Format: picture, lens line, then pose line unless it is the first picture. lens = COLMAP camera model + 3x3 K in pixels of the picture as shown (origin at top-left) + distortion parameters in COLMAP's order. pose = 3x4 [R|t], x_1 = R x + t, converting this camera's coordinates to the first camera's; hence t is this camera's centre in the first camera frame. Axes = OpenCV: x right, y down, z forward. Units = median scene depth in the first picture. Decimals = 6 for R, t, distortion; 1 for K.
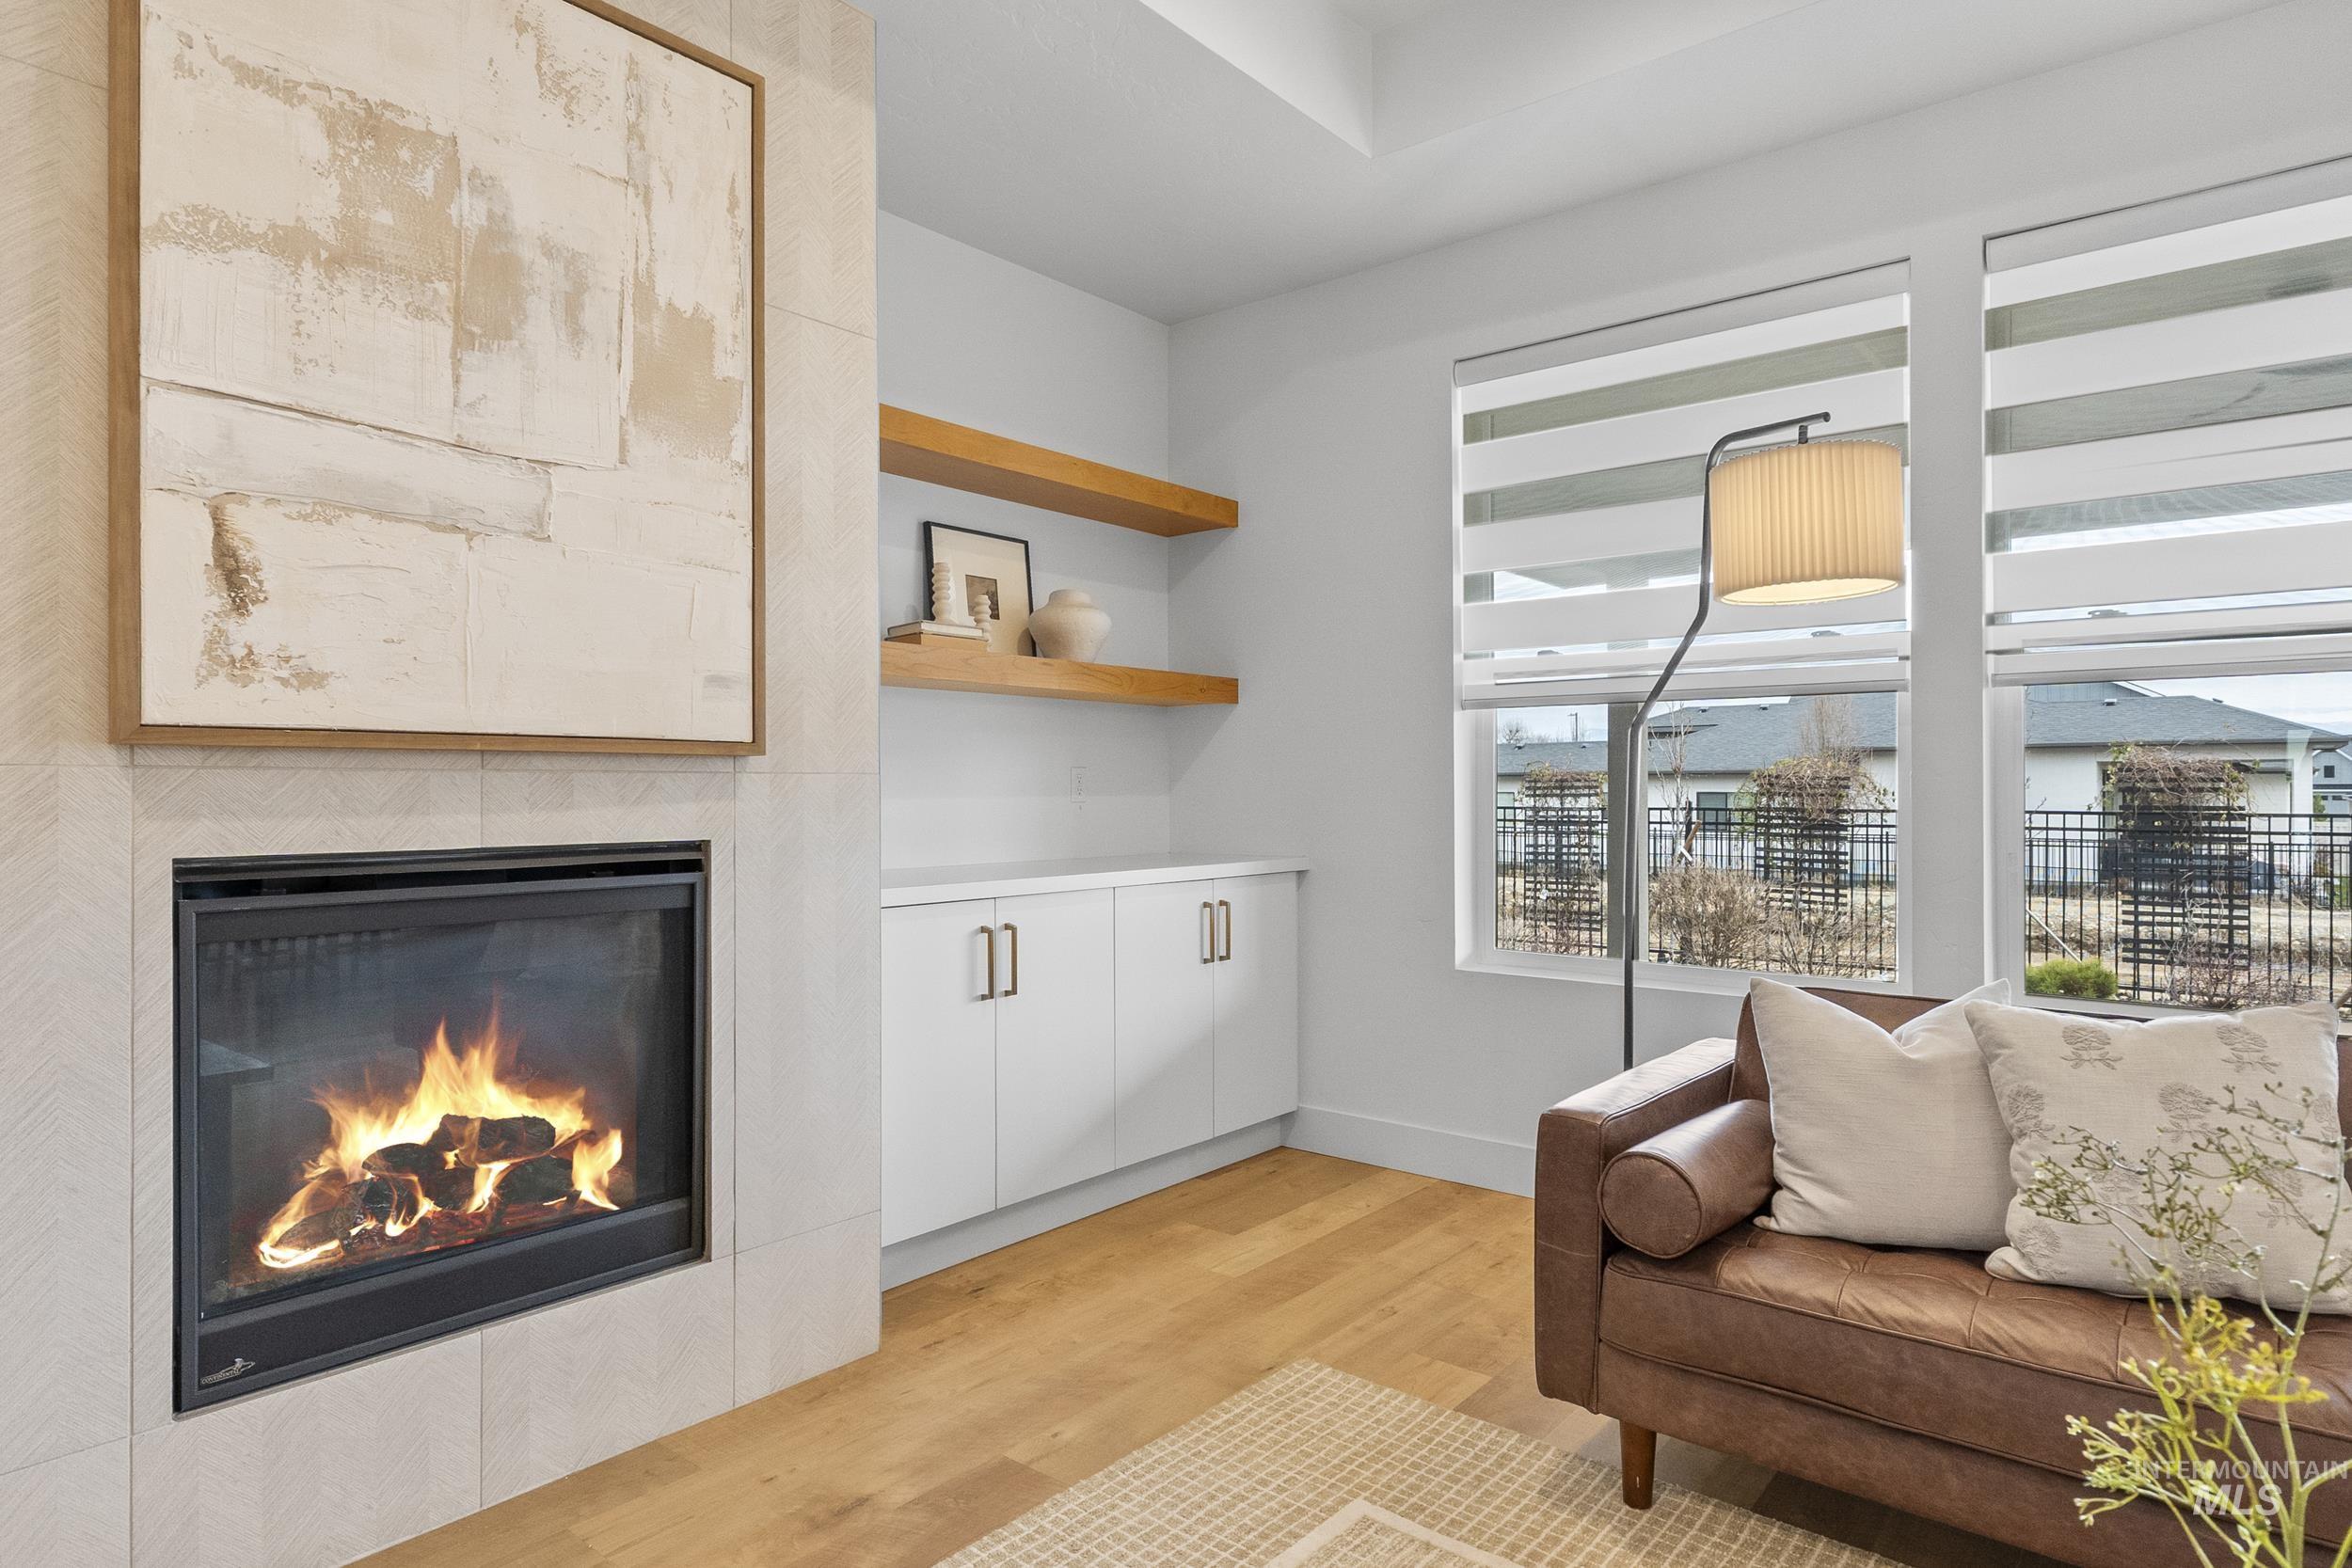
lens RADIAL K [[1348.7, 0, 1157.8], [0, 1348.7, 797.8], [0, 0, 1]] dist [0.014771, 0.000417]
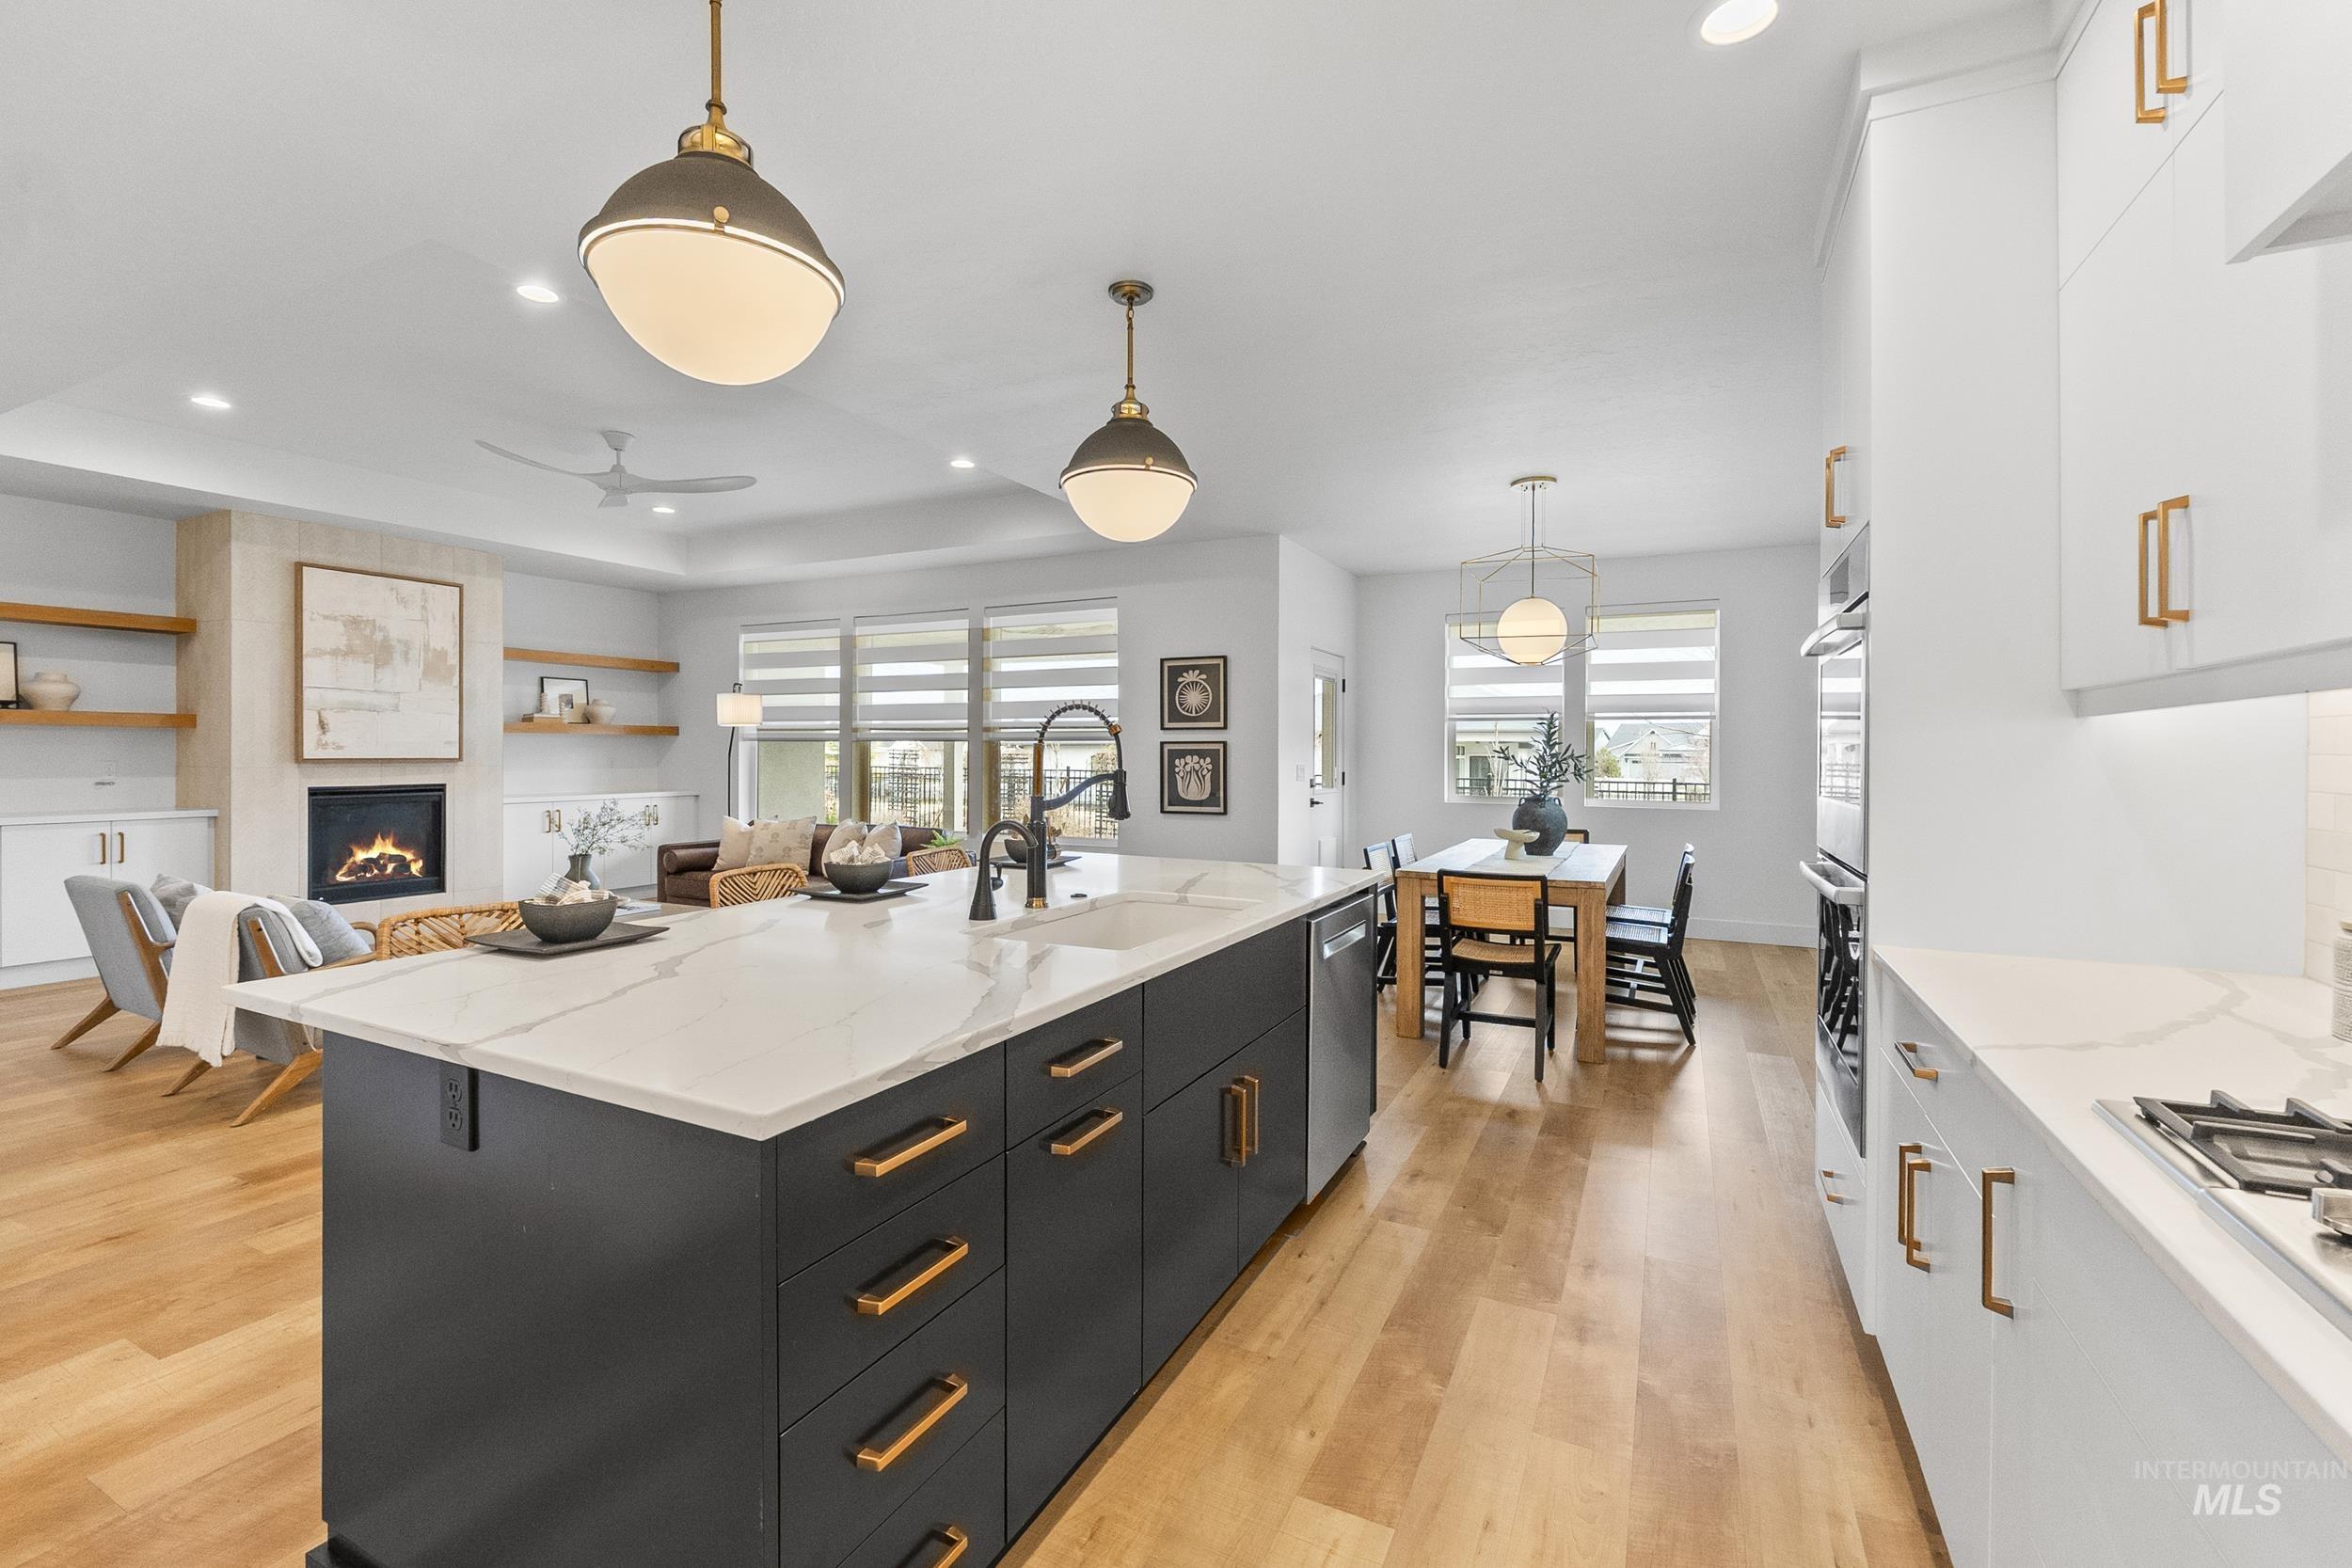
lens RADIAL K [[1017.0, 0, 1174.3], [0, 1017.0, 768.5], [0, 0, 1]] dist [-0.001054, -0.000709]
pose [[0.969467, 0.001958, 0.245214, 1.058755], [-0.004369, 0.999947, 0.009286, -0.053368], [-0.245183, -0.010074, 0.969424, -2.531564]]
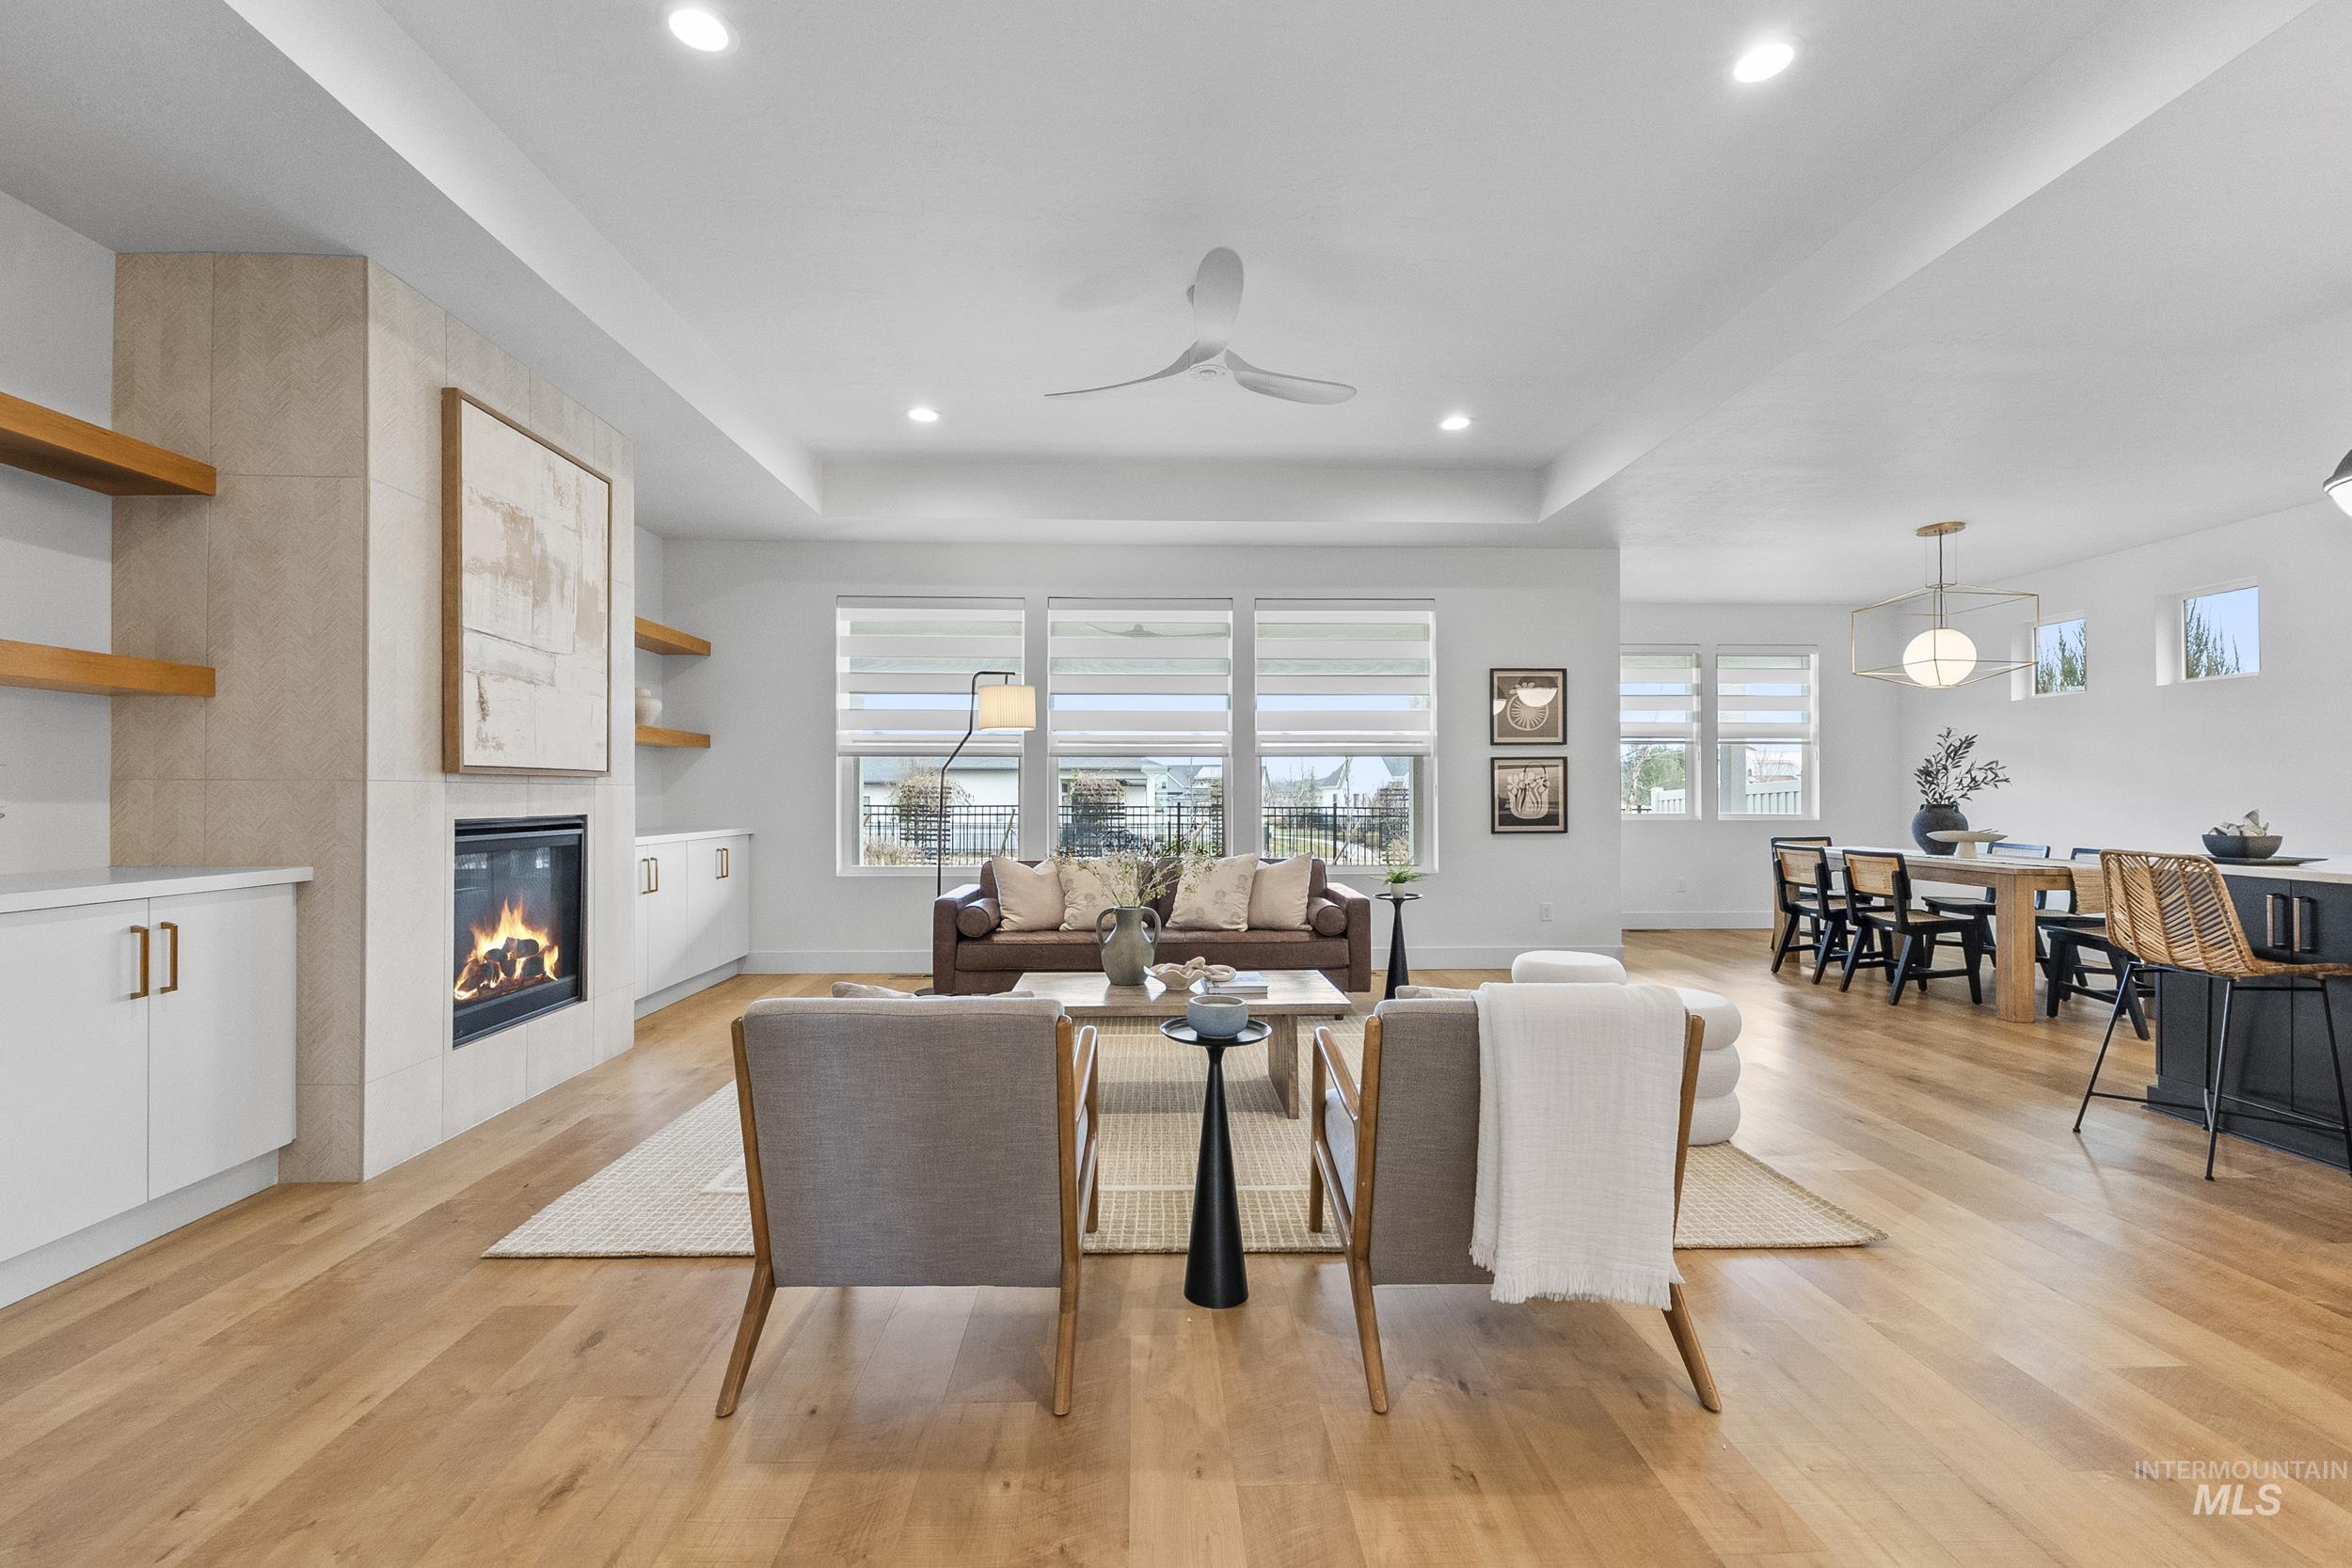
lens RADIAL K [[995.6, 0, 1179.8], [0, 995.6, 800.8], [0, 0, 1]] dist [-0.005149, -0.000721]
pose [[0.728305, -0.005238, 0.685233, -0.823138], [0.003030, 0.999986, 0.004424, 0.003044], [-0.685247, -0.001146, 0.728310, -0.965710]]
